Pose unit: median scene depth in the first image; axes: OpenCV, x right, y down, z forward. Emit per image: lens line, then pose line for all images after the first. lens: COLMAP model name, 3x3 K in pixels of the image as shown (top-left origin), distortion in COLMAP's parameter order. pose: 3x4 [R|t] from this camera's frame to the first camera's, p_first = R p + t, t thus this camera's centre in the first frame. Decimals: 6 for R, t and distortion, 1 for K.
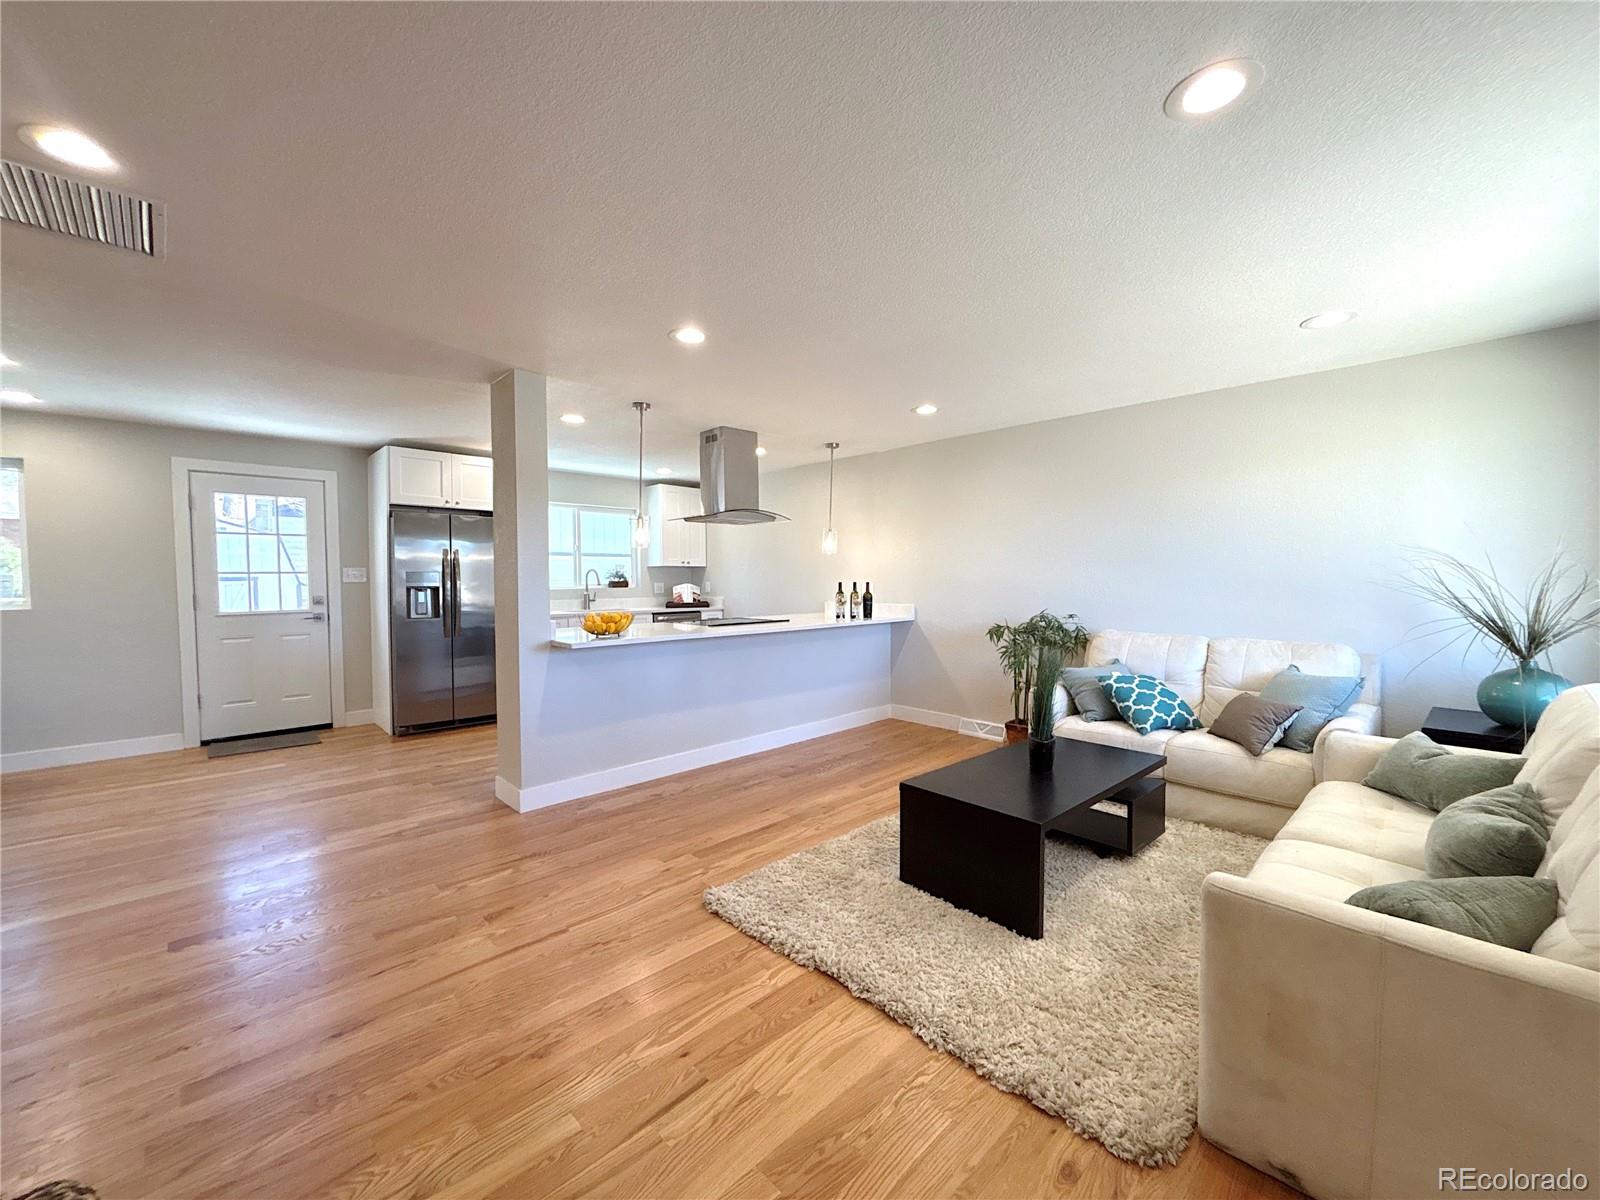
lens RADIAL K [[641.5, 0, 800.0], [0, 641.5, 600.0], [0, 0, 1]] dist [0.004274, 0.000107]
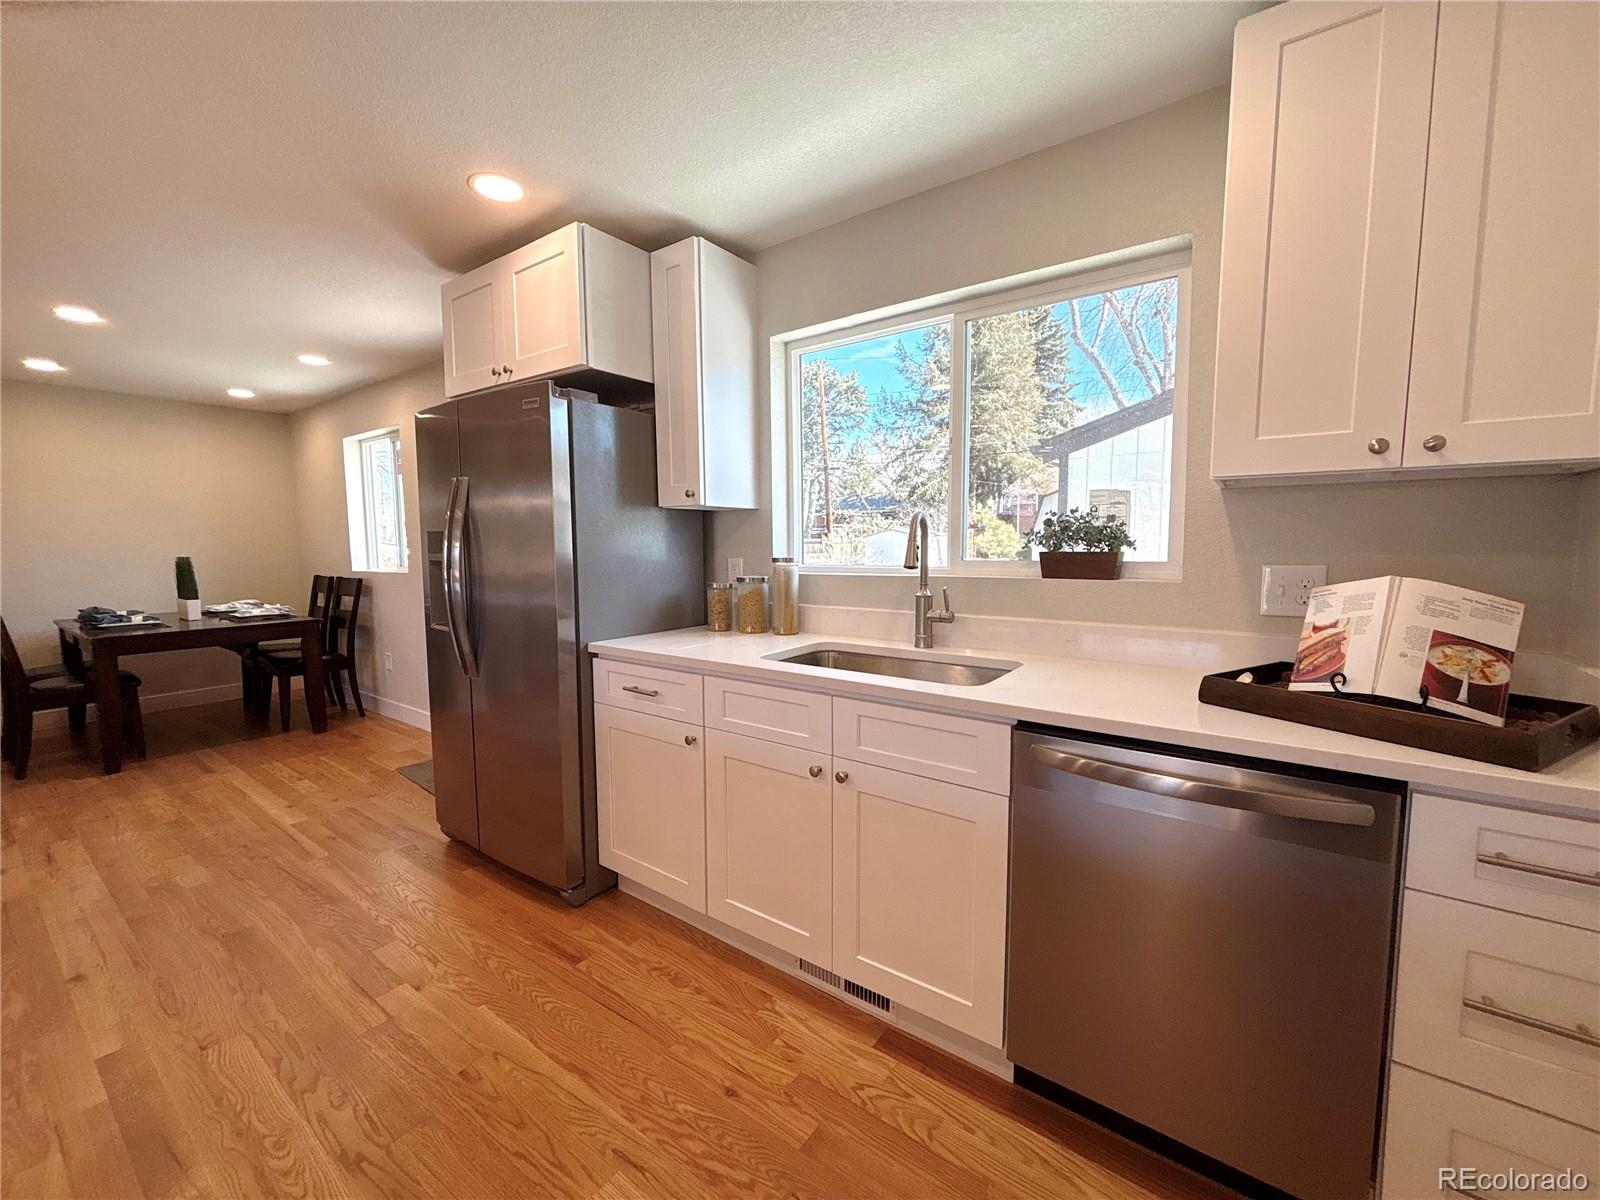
lens RADIAL K [[644.3, 0, 795.6], [0, 644.3, 597.9], [0, 0, 1]] dist [0.000219, 0.000696]
pose [[0.165172, 0.089641, -0.982183, -0.058392], [-0.026875, 0.995900, 0.086373, -0.043017], [0.985899, 0.012130, 0.166904, 1.173307]]
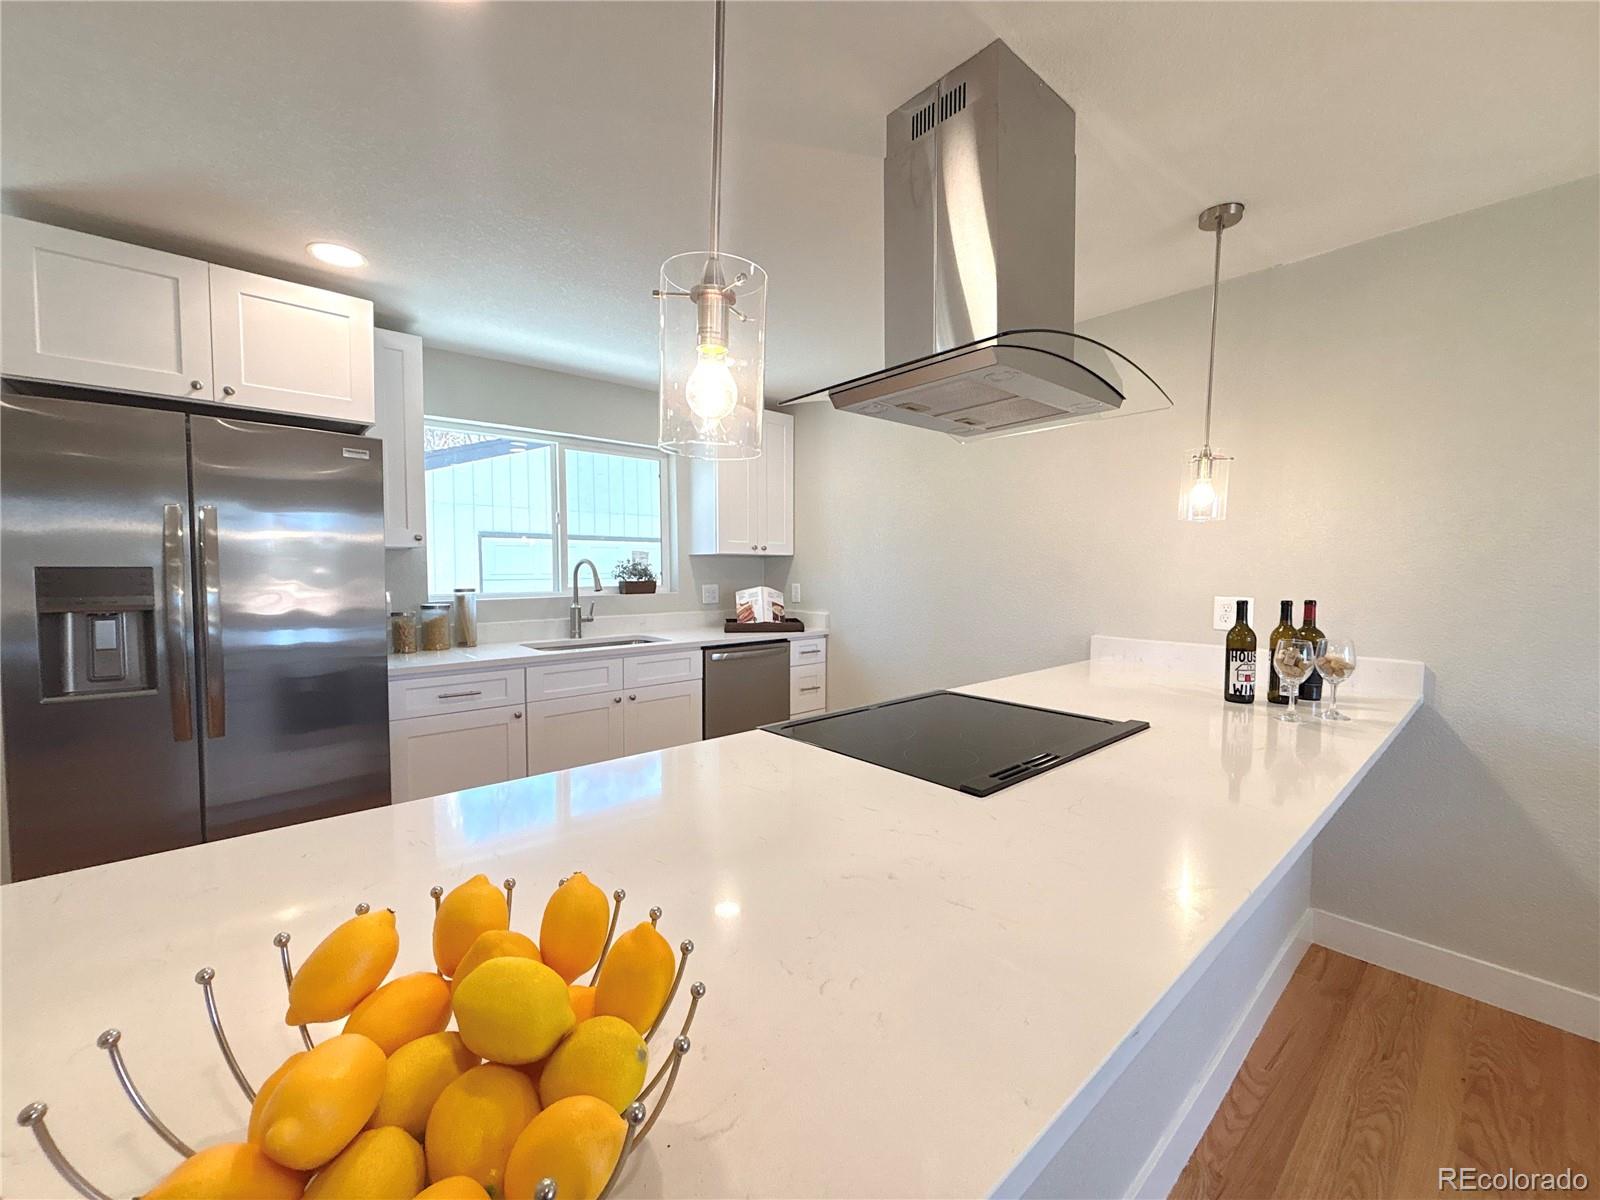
lens RADIAL K [[640.4, 0, 795.2], [0, 640.4, 598.1], [0, 0, 1]] dist [-0.000334, -0.000702]
pose [[0.998757, 0.008121, -0.049172, -0.172172], [-0.007474, 0.999883, 0.013321, -0.033107], [0.049275, -0.012937, 0.998701, 0.651554]]
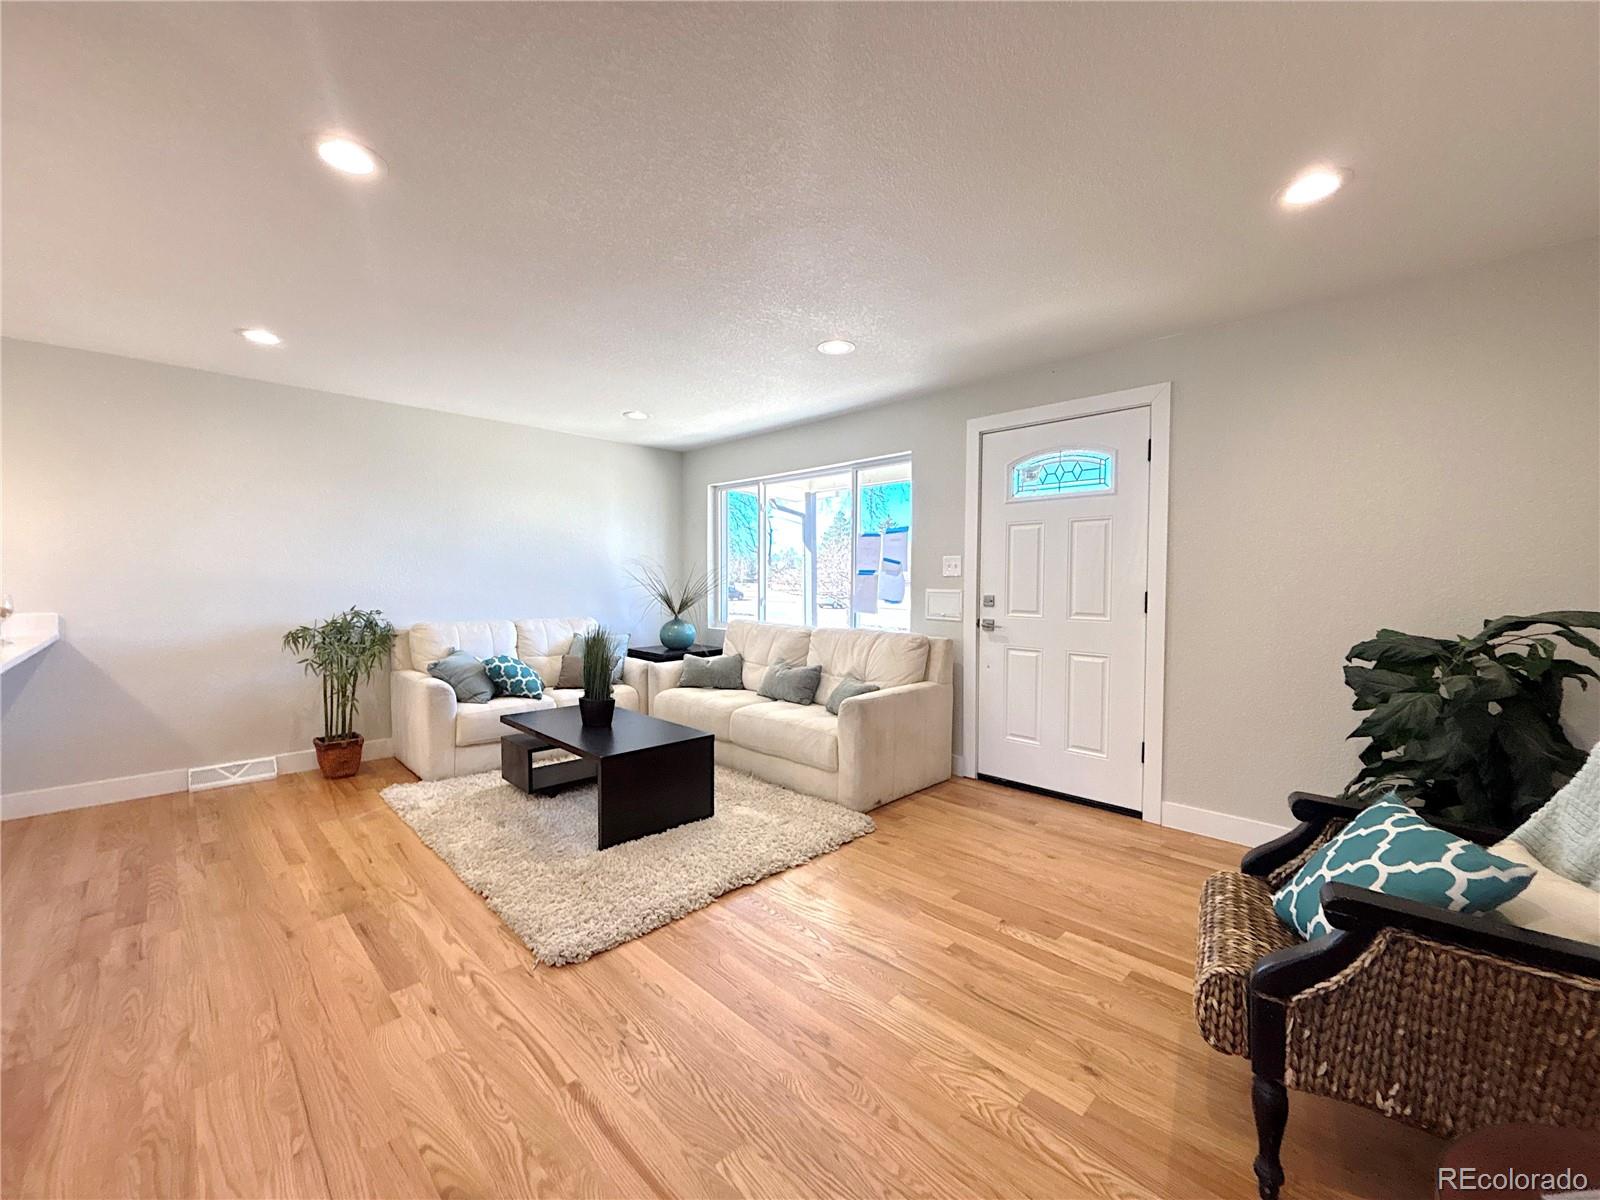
lens RADIAL K [[644.3, 0, 795.6], [0, 644.3, 597.9], [0, 0, 1]] dist [0.000219, 0.000696]
pose [[-0.009579, -0.020635, 0.999741, -0.450570], [0.035048, 0.999166, 0.020959, 0.005706], [-0.999340, 0.035240, -0.008848, 0.339410]]
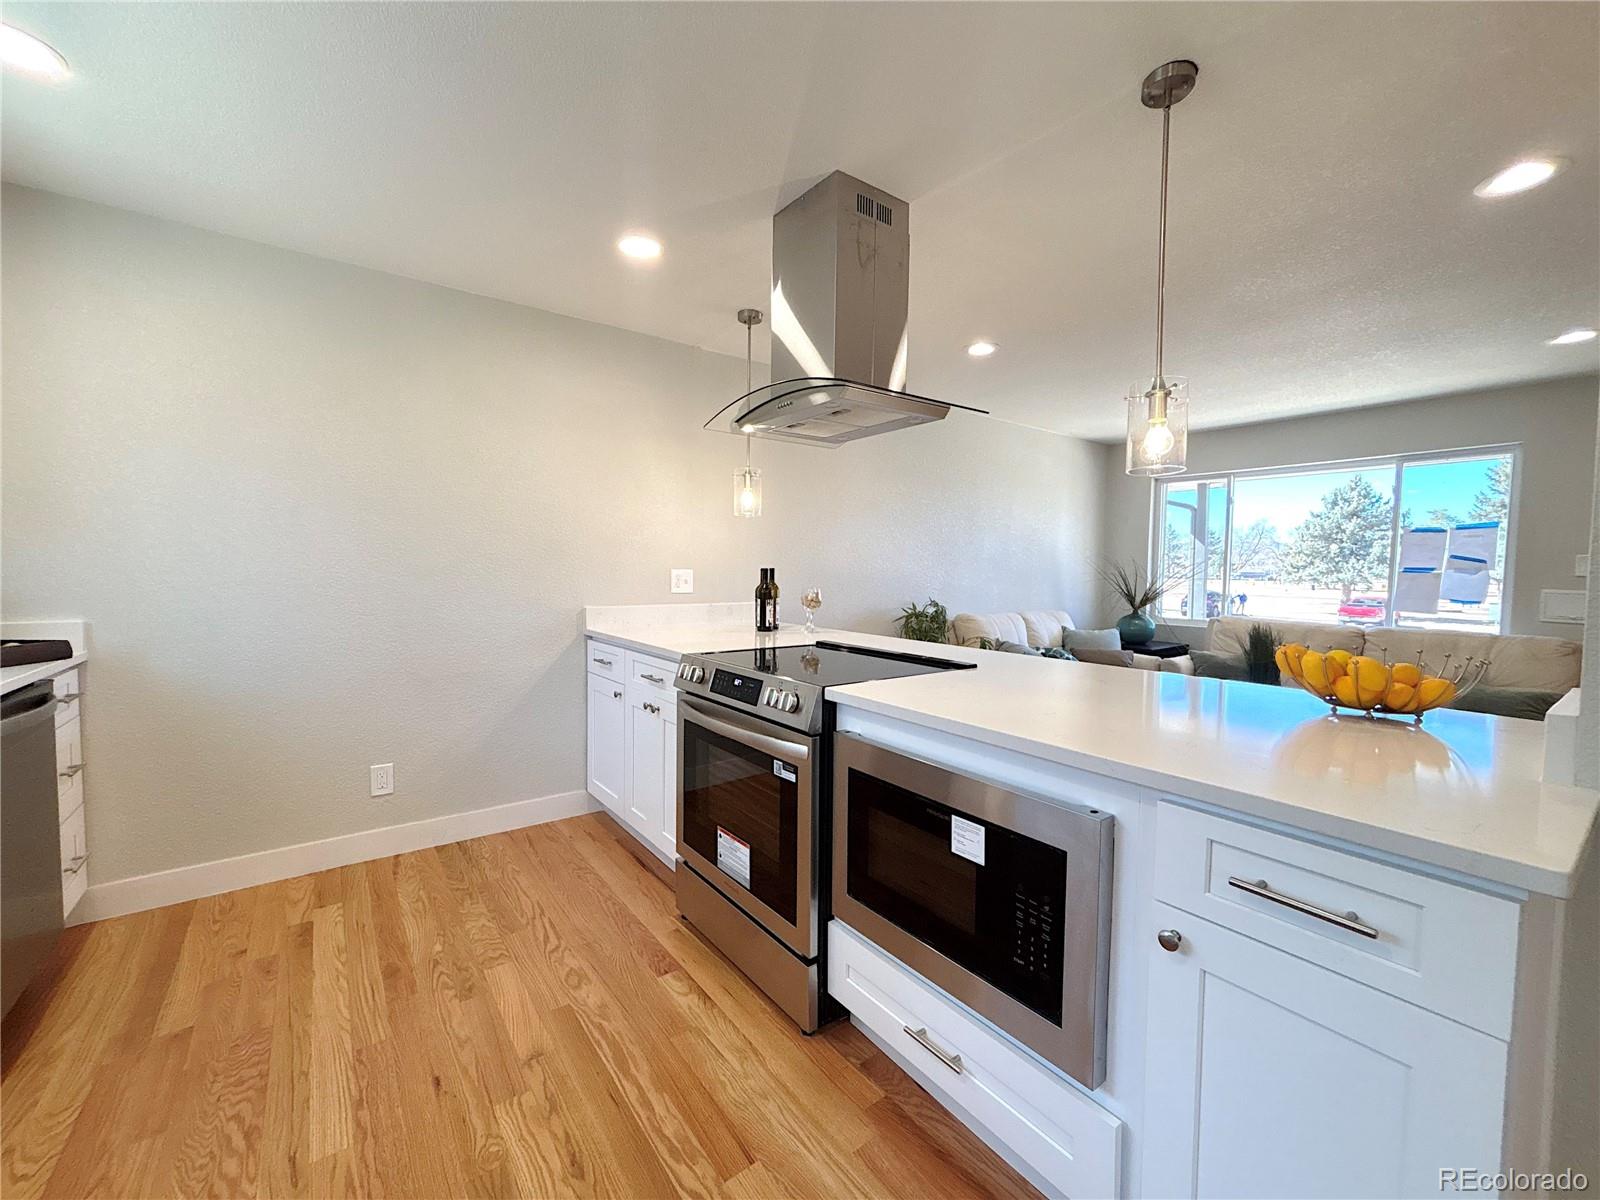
lens RADIAL K [[644.3, 0, 795.6], [0, 644.3, 597.9], [0, 0, 1]] dist [0.000219, 0.000696]
pose [[0.138230, -0.039431, 0.989615, -0.513464], [0.025539, 0.999017, 0.036238, -0.022281], [-0.990071, 0.020264, 0.139101, 0.921336]]
